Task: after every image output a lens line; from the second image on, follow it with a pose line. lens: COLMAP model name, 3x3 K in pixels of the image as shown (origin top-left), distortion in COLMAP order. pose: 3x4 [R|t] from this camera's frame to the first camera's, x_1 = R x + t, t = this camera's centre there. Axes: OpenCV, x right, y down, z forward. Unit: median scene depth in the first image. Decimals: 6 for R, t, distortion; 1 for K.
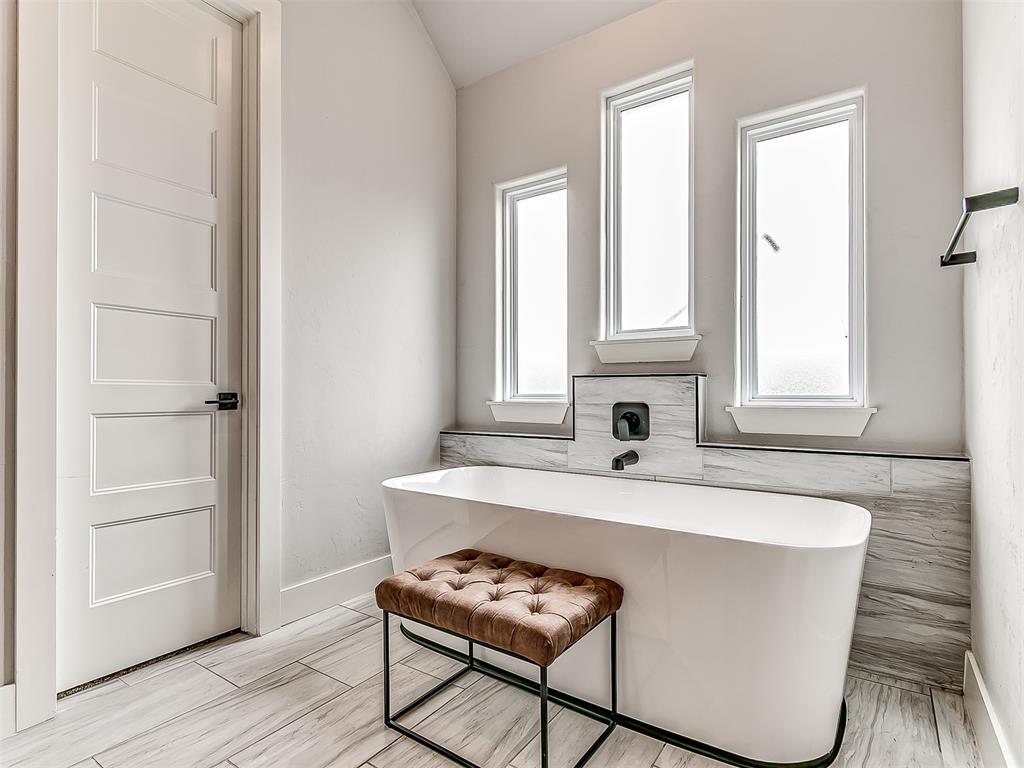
lens RADIAL K [[535.2, 0, 508.9], [0, 535.2, 392.2], [0, 0, 1]] dist [0.006423, -0.000004]
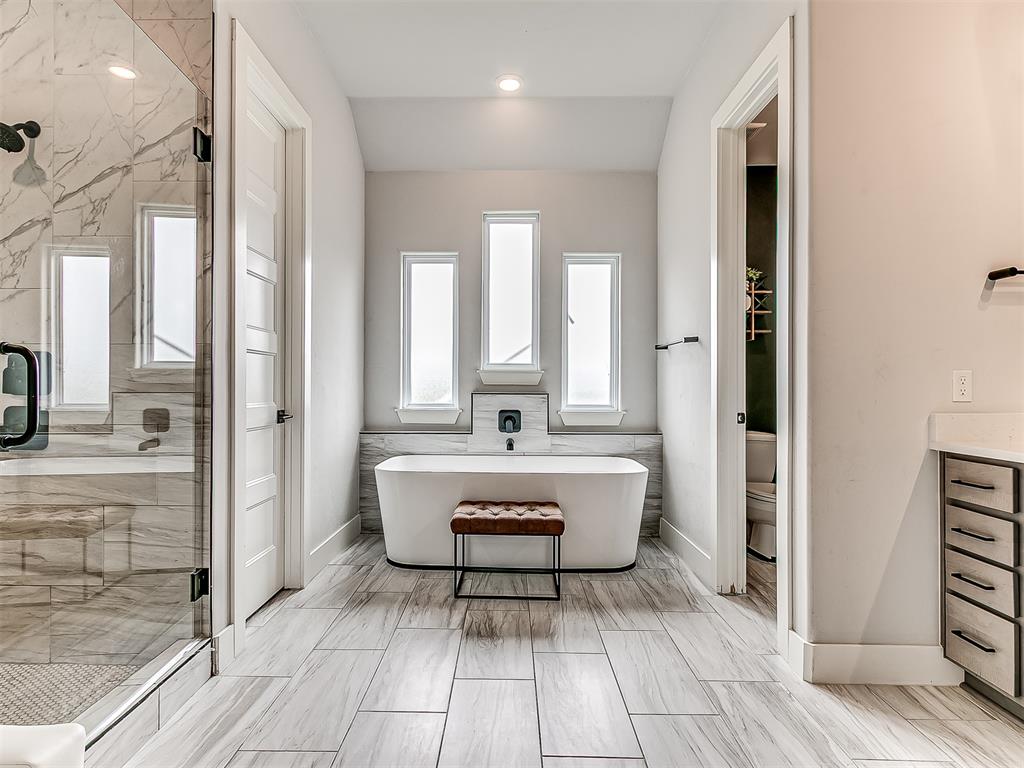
lens RADIAL K [[535.2, 0, 510.3], [0, 535.2, 383.9], [0, 0, 1]] dist [0.006423, -0.000004]
pose [[0.816510, 0.007536, 0.577283, -0.758607], [-0.008358, 0.999964, -0.001233, -0.061261], [-0.577271, -0.003818, 0.816543, -0.374648]]
